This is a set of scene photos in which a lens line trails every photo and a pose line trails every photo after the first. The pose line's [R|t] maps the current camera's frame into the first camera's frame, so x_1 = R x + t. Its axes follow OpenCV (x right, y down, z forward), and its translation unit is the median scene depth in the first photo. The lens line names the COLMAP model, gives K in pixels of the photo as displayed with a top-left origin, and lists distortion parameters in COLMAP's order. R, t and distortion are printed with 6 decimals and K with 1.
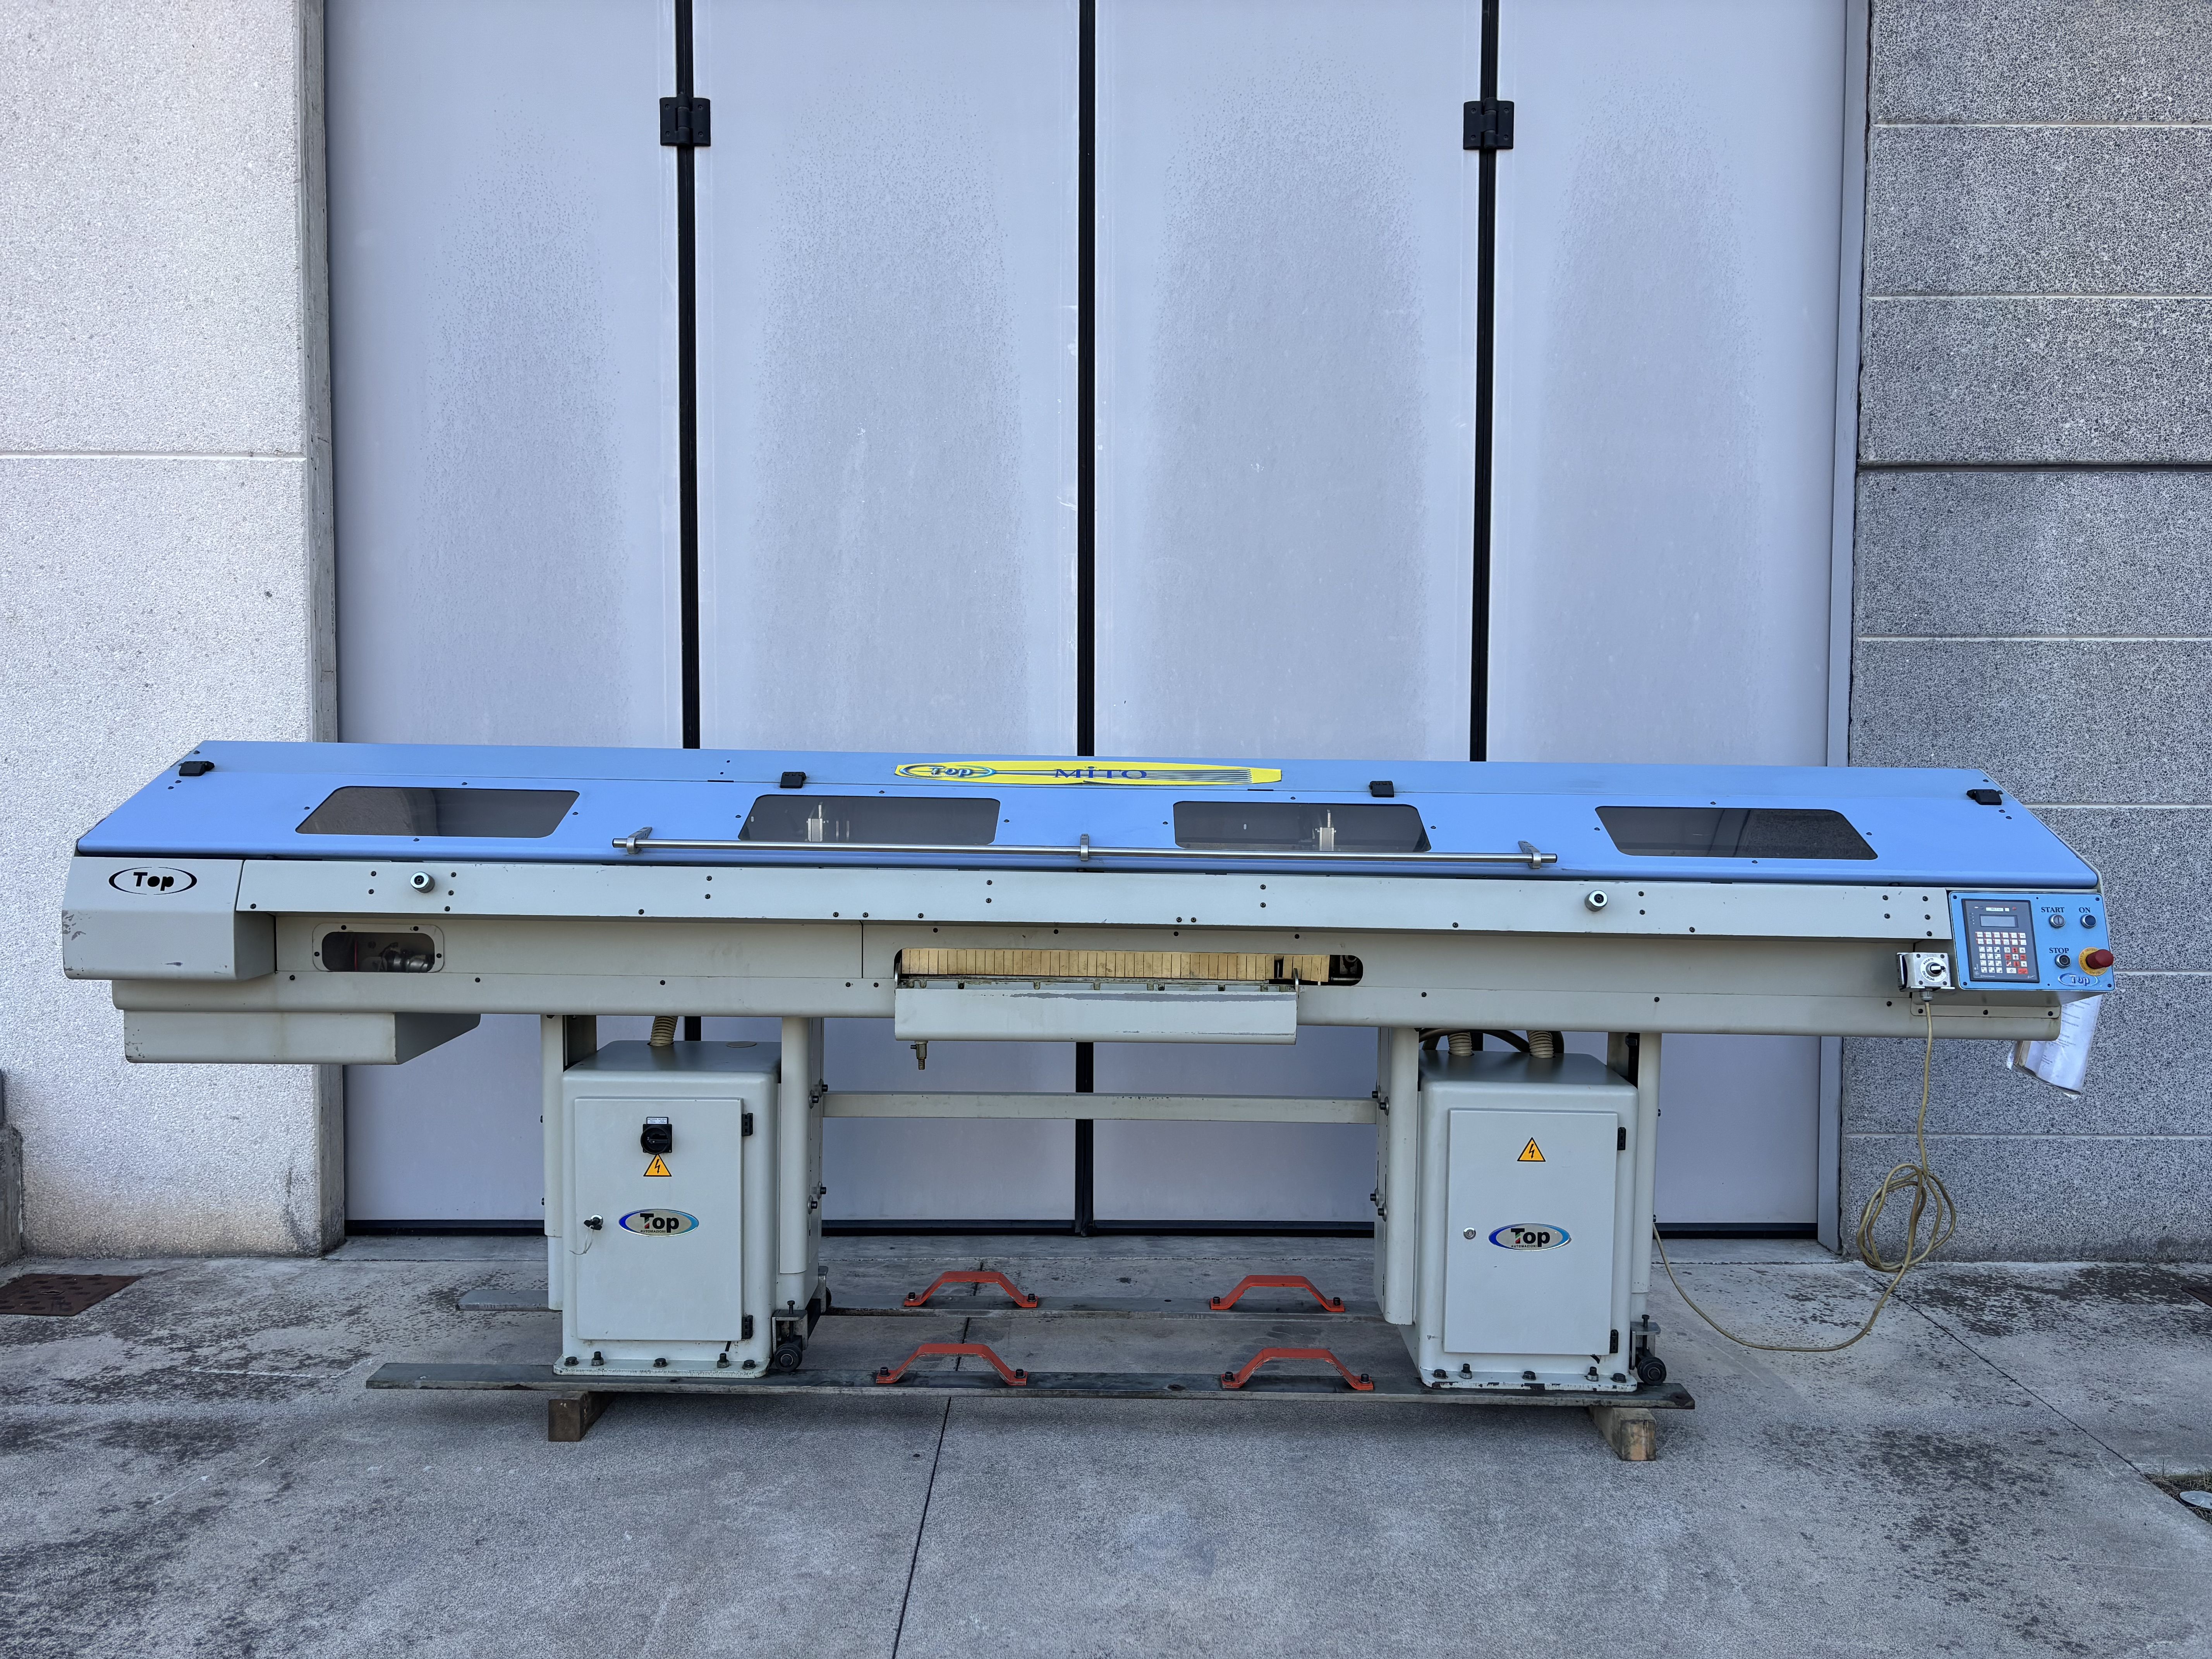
lens RADIAL K [[1674.8, 0, 1106.0], [0, 1674.8, 829.5], [0, 0, 1]] dist [0.056526, -0.055072]
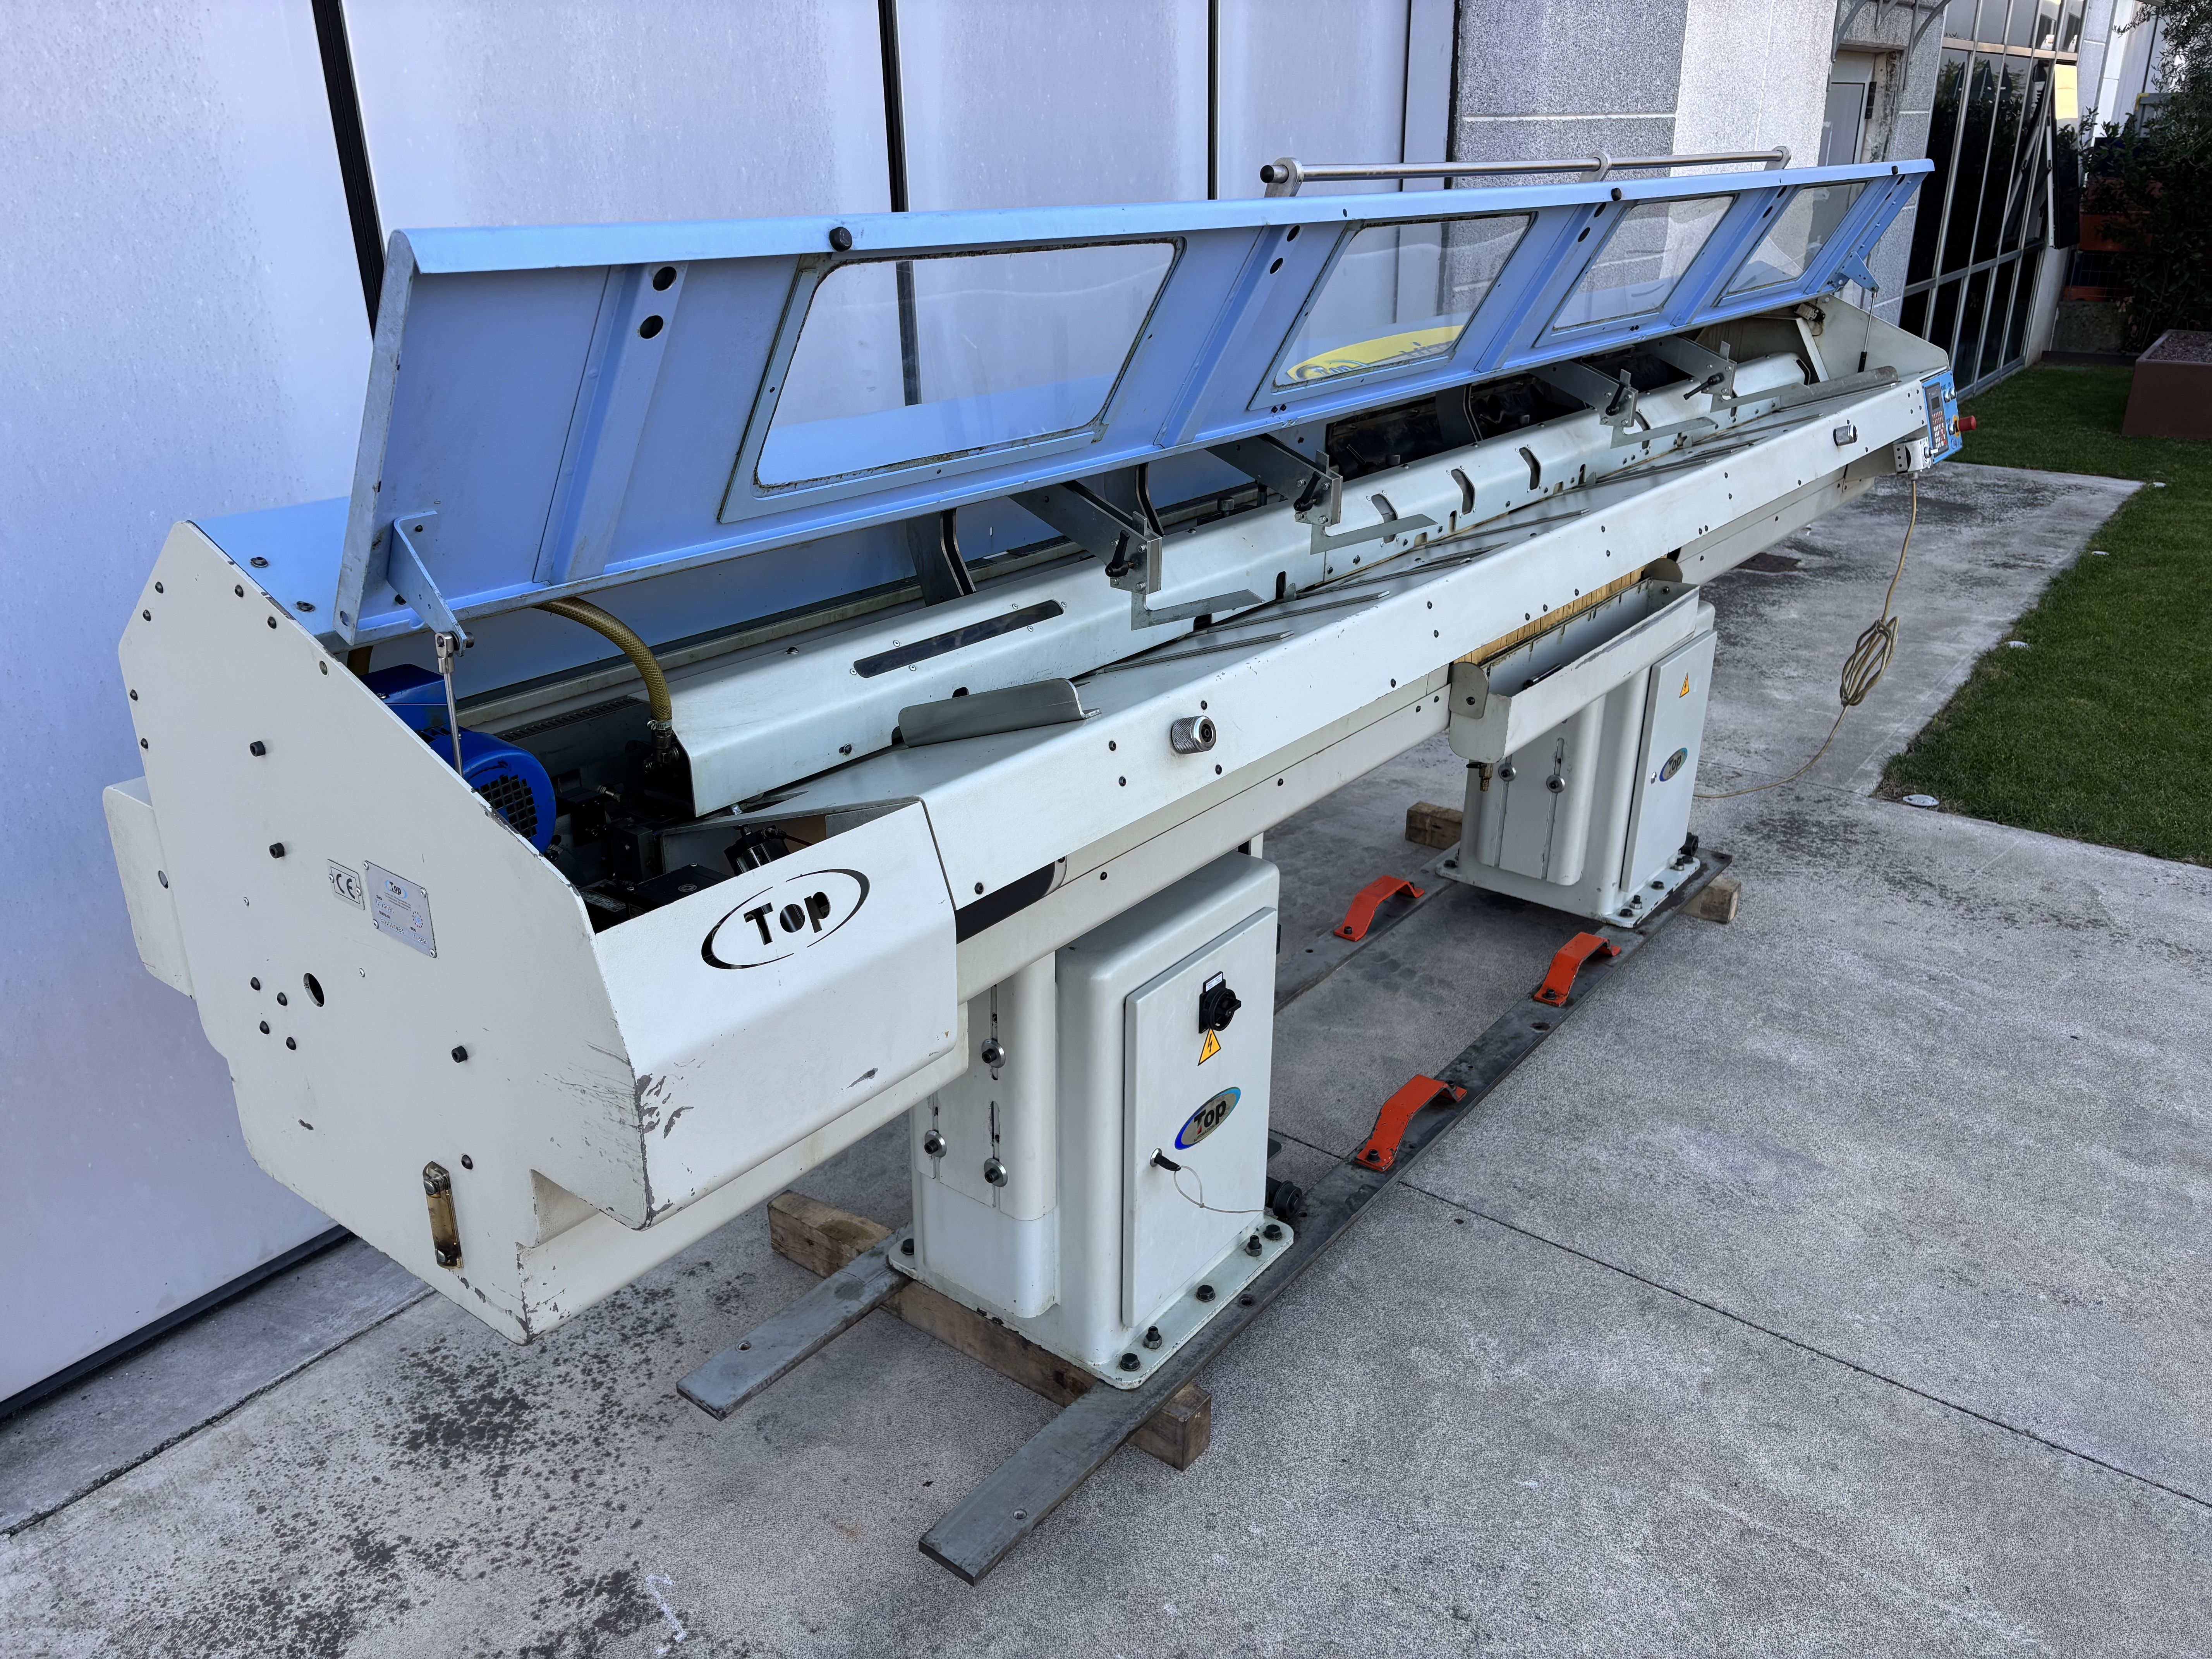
lens RADIAL K [[1674.8, 0, 1104.6], [0, 1674.8, 822.4], [0, 0, 1]] dist [0.044526, -0.047986]
pose [[0.599268, -0.315015, 0.735964, -0.755868], [0.054546, 0.933256, 0.355047, -0.118913], [-0.798688, -0.172625, 0.576453, 0.678707]]
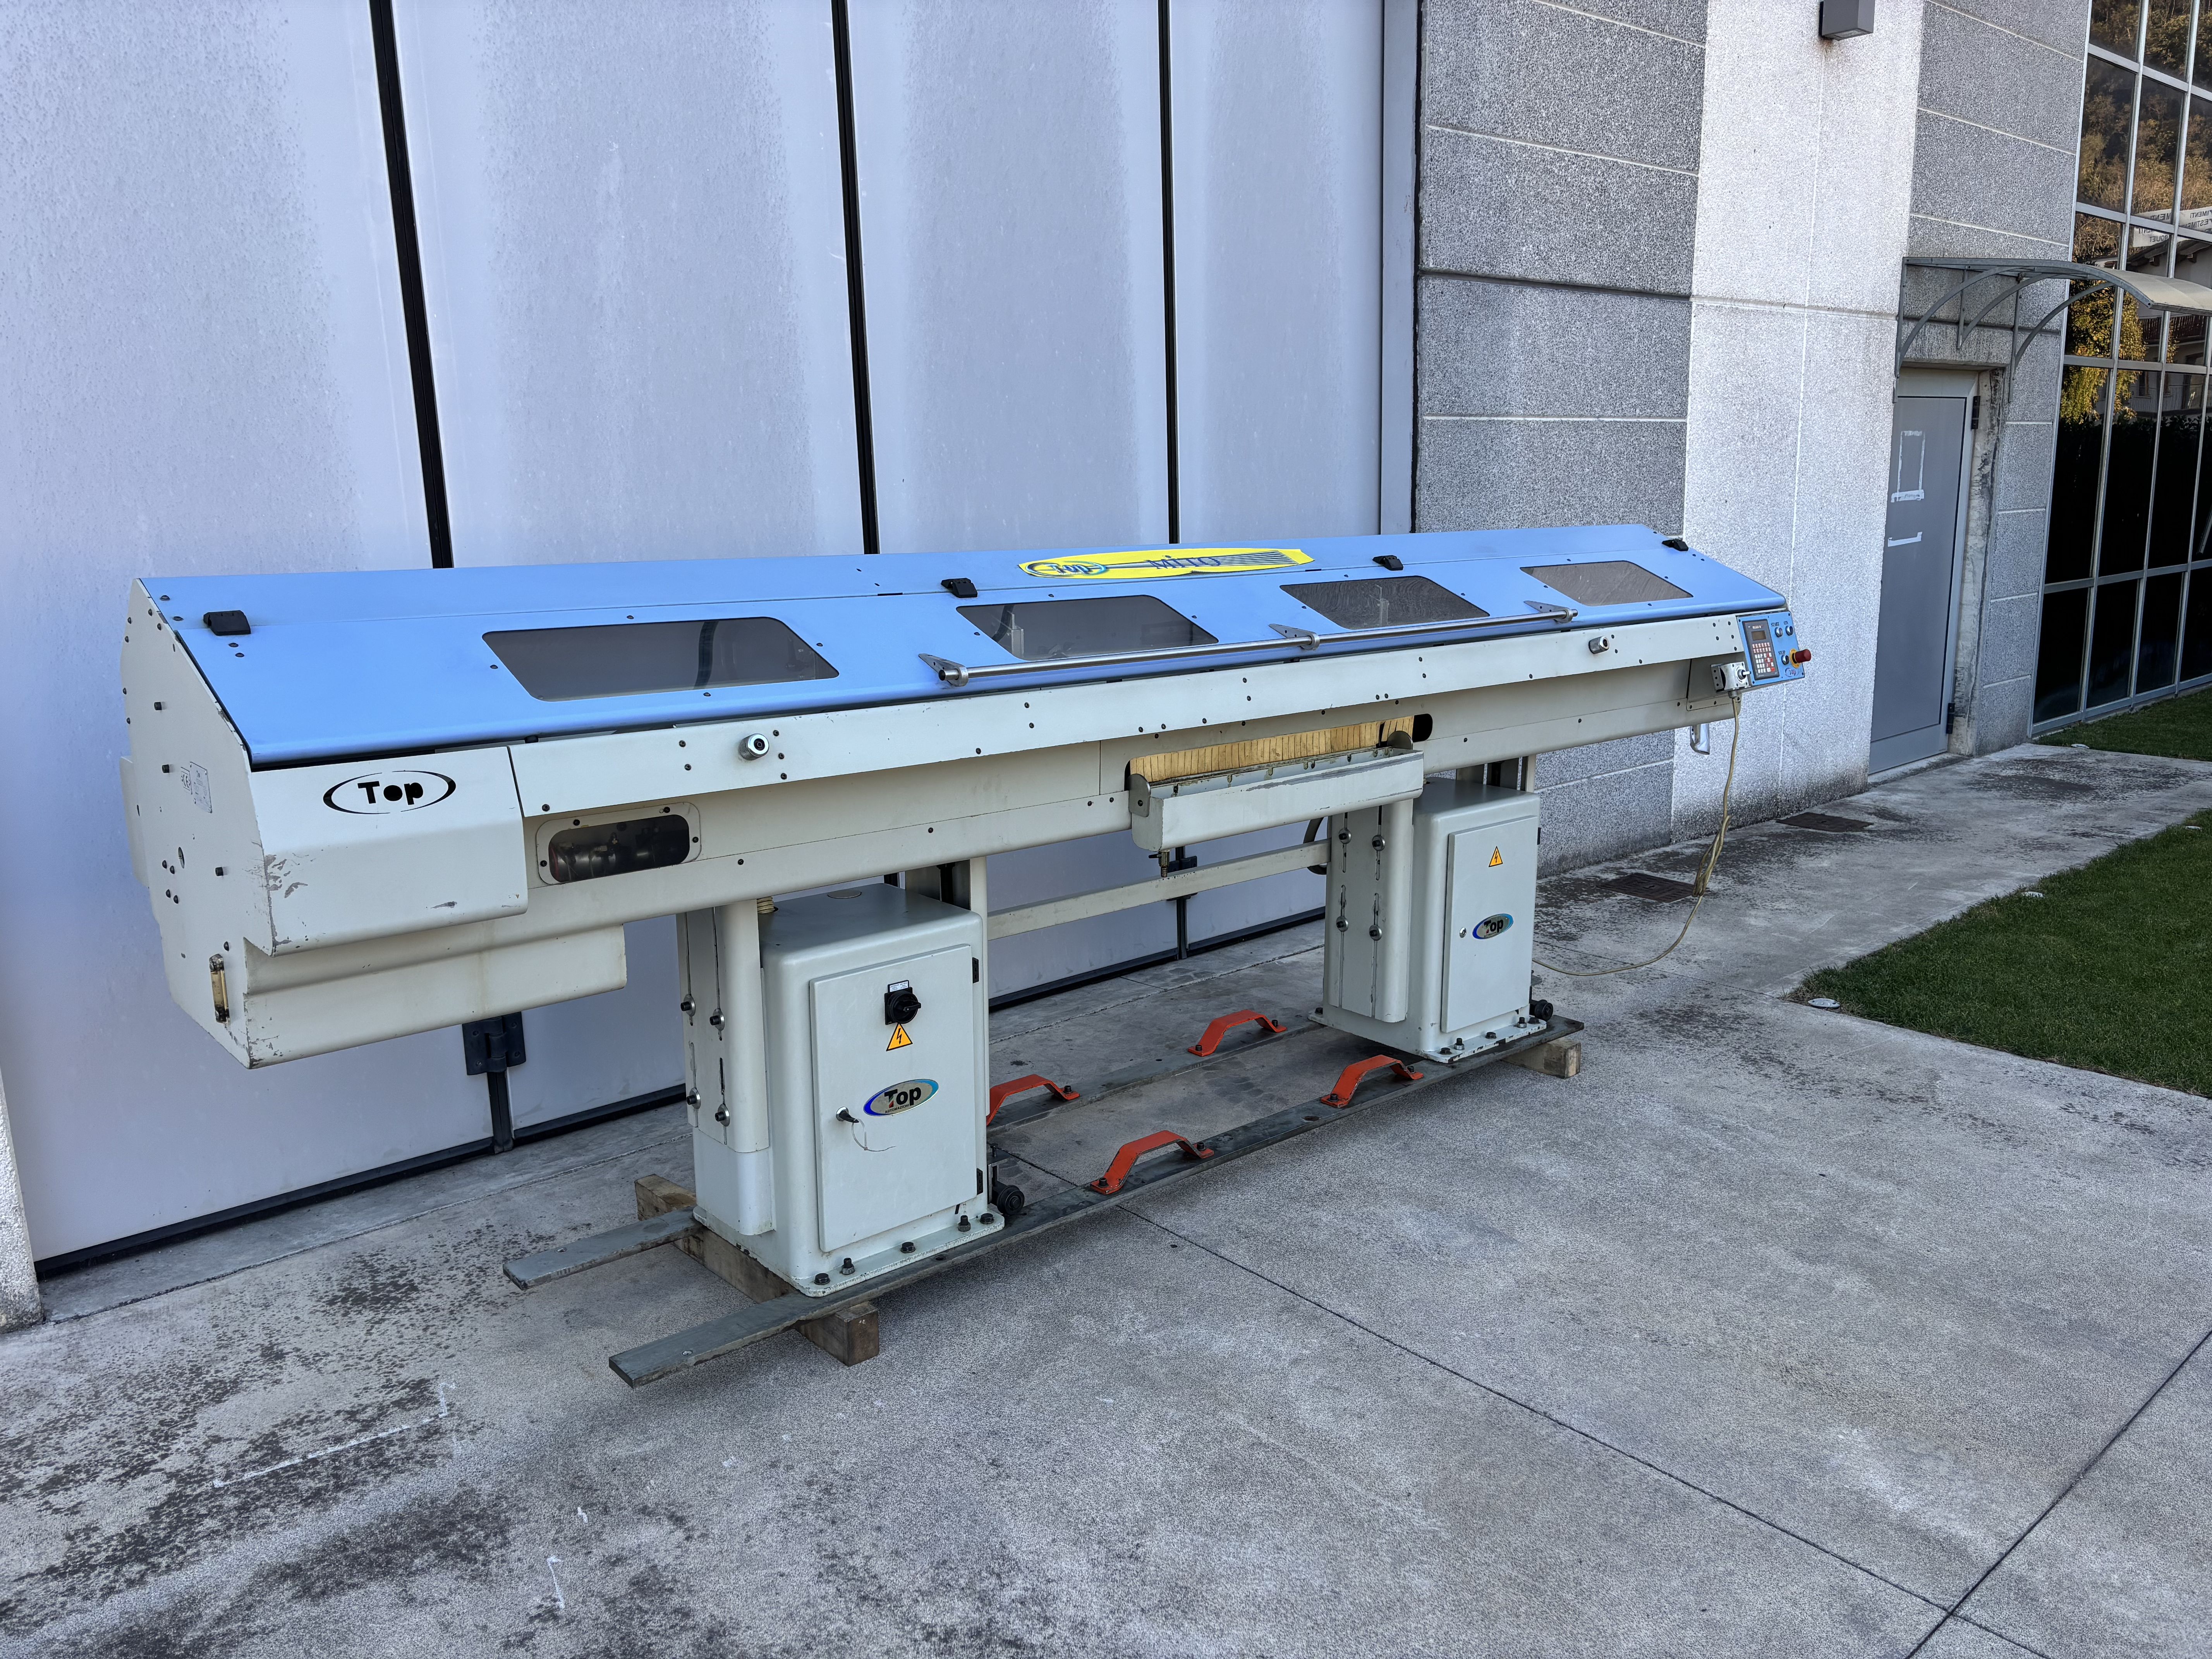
lens RADIAL K [[1680.6, 0, 1110.6], [0, 1680.6, 828.6], [0, 0, 1]] dist [0.025691, -0.010949]
pose [[0.746868, -0.153804, 0.646941, -0.744597], [0.057331, 0.984155, 0.167788, -0.049949], [-0.662497, -0.088225, 0.743851, 0.285031]]
